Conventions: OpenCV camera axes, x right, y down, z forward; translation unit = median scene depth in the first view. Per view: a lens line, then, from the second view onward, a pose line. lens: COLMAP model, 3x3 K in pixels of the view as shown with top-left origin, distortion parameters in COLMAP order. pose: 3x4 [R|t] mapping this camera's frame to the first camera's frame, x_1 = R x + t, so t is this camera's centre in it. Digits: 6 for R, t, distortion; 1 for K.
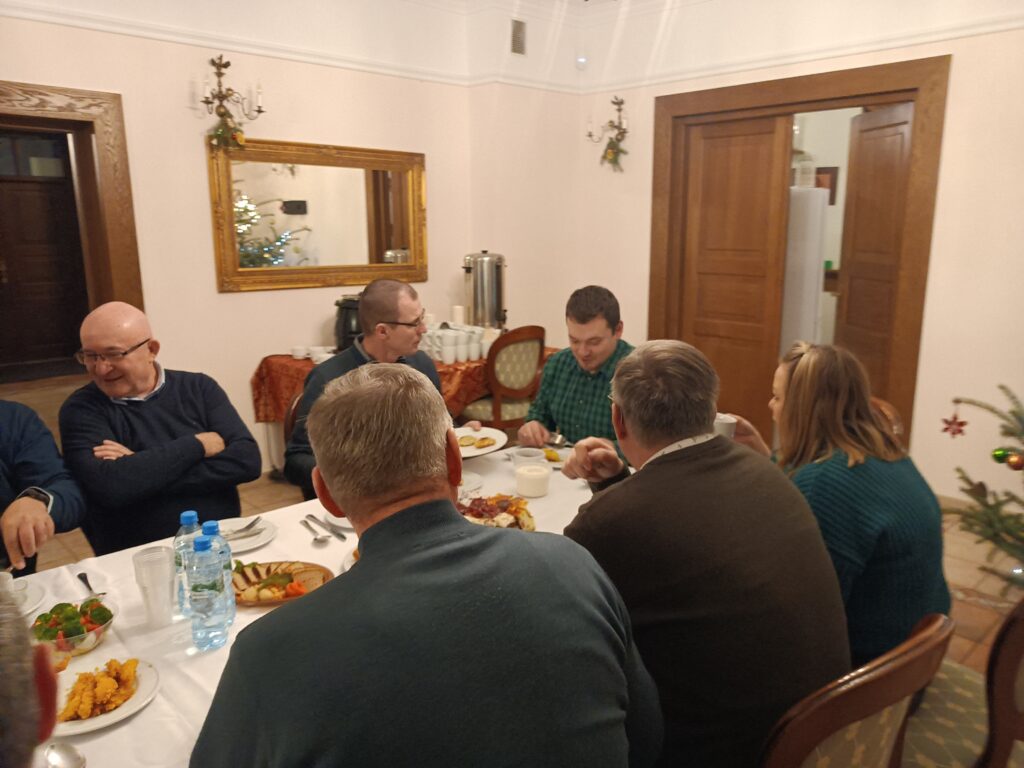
lens RADIAL K [[728.5, 0, 512.0], [0, 728.5, 384.0], [0, 0, 1]] dist [0.040592, -0.103038]
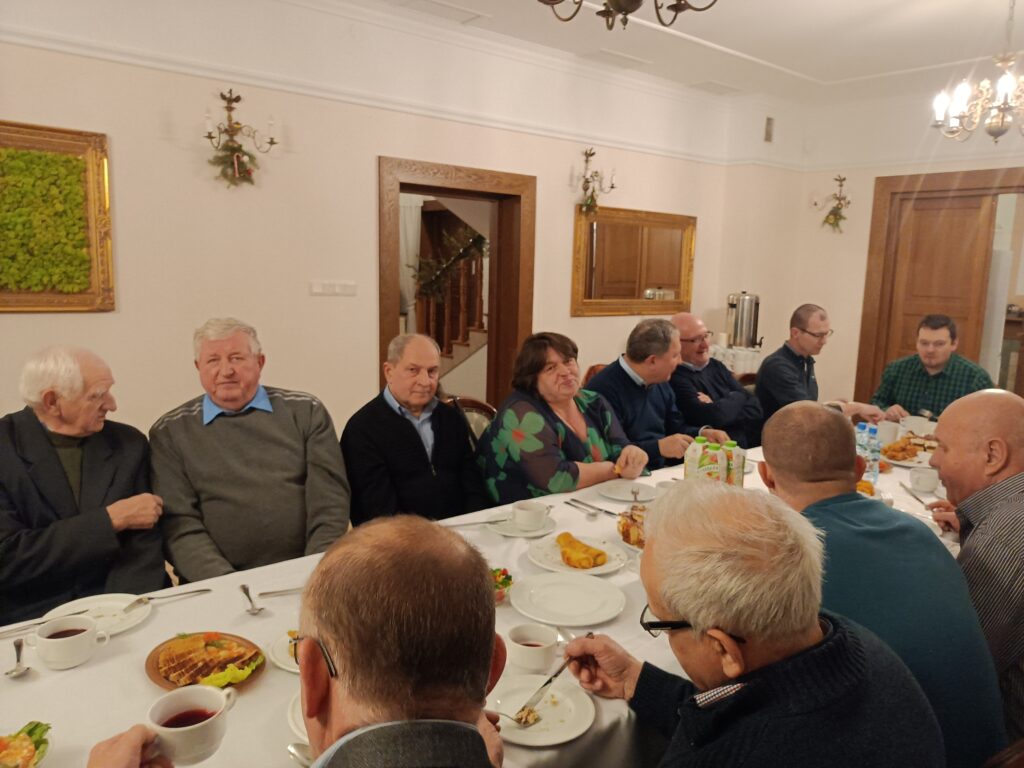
lens RADIAL K [[728.6, 0, 490.3], [0, 728.6, 386.3], [0, 0, 1]] dist [-0.012817, -0.005562]
pose [[0.995745, 0.039497, -0.083264, -0.355833], [-0.043626, 0.997876, -0.048377, 0.064198], [0.081176, 0.051803, 0.995353, -0.299347]]
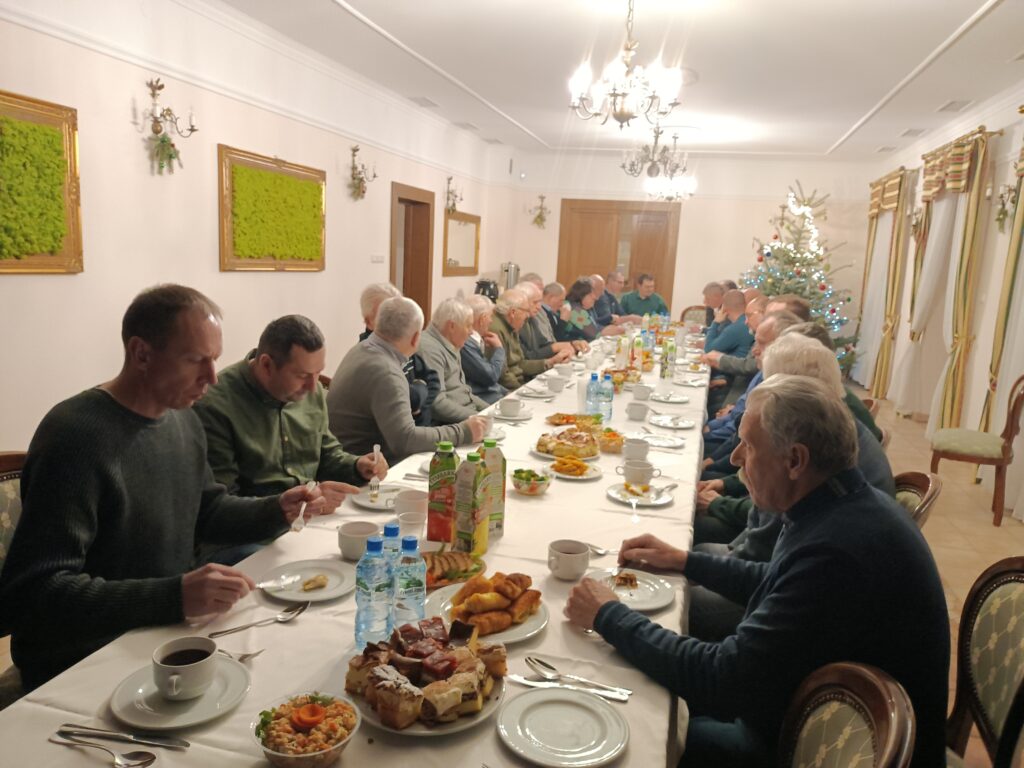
lens RADIAL K [[756.2, 0, 512.0], [0, 756.2, 384.0], [0, 0, 1]] dist [0.025982, -0.008280]
pose [[0.846281, -0.043461, 0.530961, -1.216923], [0.055786, 0.998417, -0.007193, 0.196081], [-0.529808, 0.035708, 0.847366, -0.904474]]
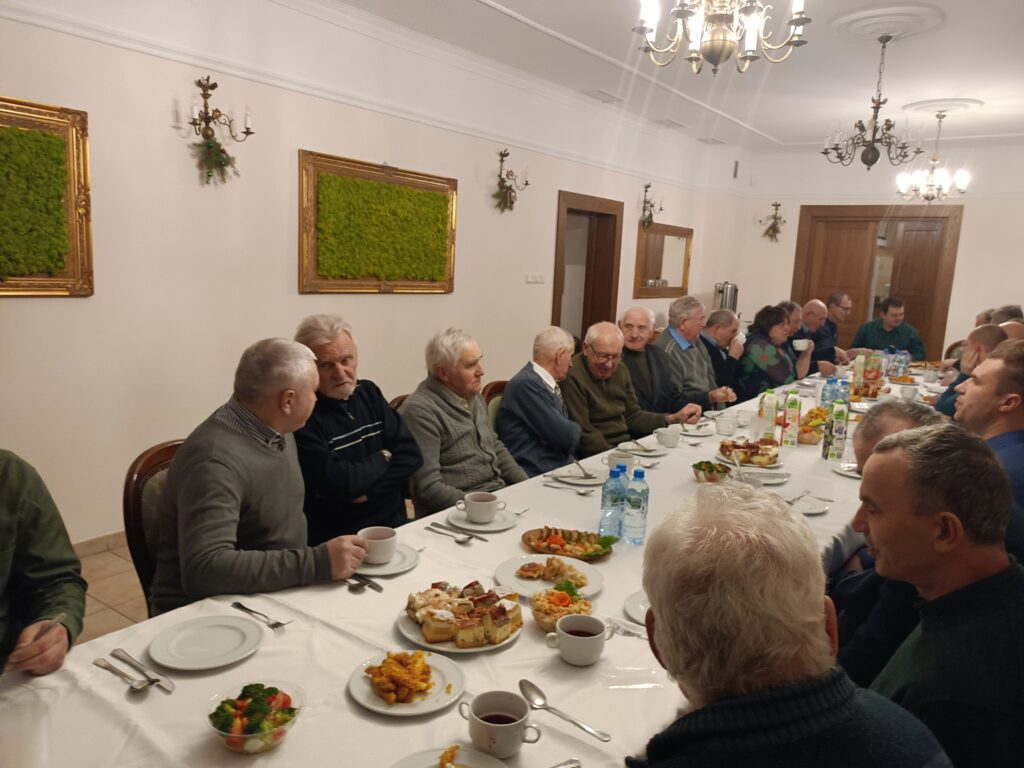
lens RADIAL K [[756.2, 0, 512.0], [0, 756.2, 384.0], [0, 0, 1]] dist [0.025982, -0.008280]
pose [[0.979534, 0.014828, 0.200733, -0.927931], [-0.006843, 0.999160, -0.040412, 0.157142], [-0.201164, 0.038211, 0.978812, -0.763997]]
